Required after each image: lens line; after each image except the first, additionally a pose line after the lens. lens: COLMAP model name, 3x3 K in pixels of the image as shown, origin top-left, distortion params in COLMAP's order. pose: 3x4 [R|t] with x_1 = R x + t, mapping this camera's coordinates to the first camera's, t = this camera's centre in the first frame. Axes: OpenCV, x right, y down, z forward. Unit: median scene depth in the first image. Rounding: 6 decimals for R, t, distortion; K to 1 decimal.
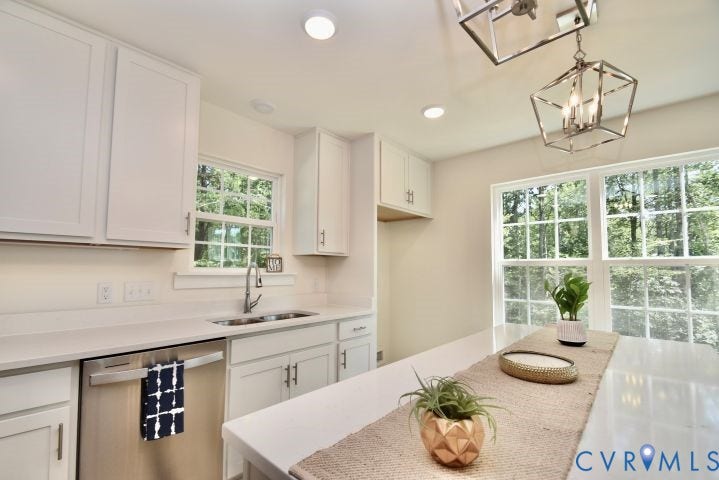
lens RADIAL K [[312.0, 0, 353.1], [0, 312.0, 250.4], [0, 0, 1]] dist [0.002546, -0.009878]
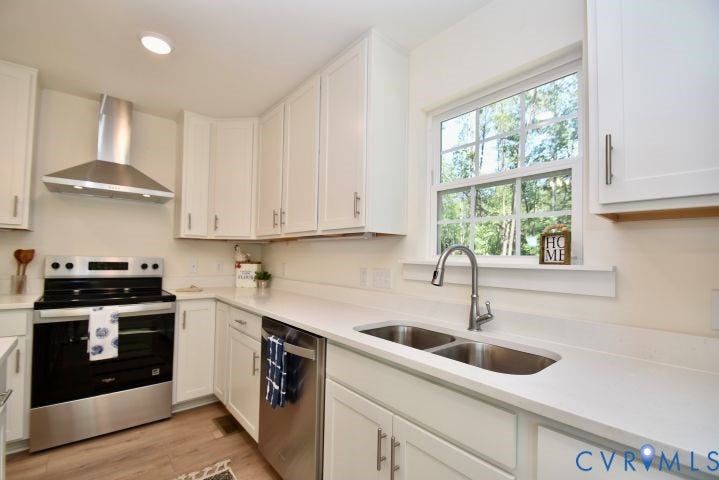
lens RADIAL K [[312.0, 0, 353.1], [0, 312.0, 250.4], [0, 0, 1]] dist [0.002546, -0.009878]
pose [[-0.118248, -0.034789, -0.992374, 0.290717], [0.035455, 0.998601, -0.039232, 0.064824], [0.992351, -0.039824, -0.116849, 0.861056]]
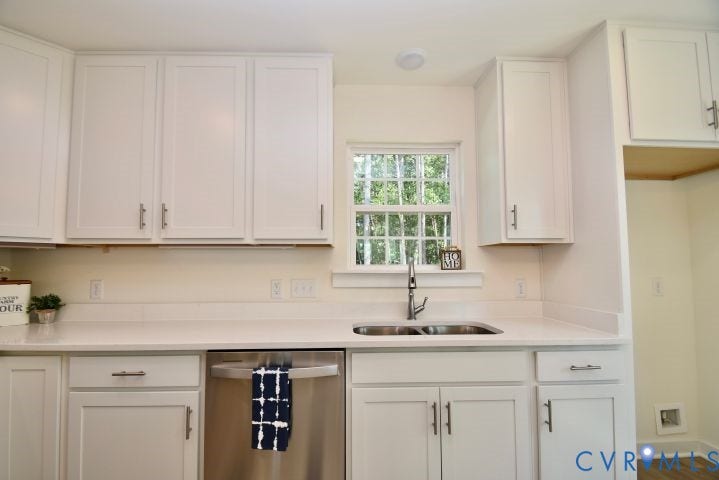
lens RADIAL K [[312.0, 0, 353.1], [0, 312.0, 250.4], [0, 0, 1]] dist [0.002546, -0.009878]
pose [[0.700784, -0.050258, -0.711601, 0.147280], [0.051420, 0.998479, -0.019880, 0.028833], [0.711518, -0.022659, 0.702303, 0.327293]]
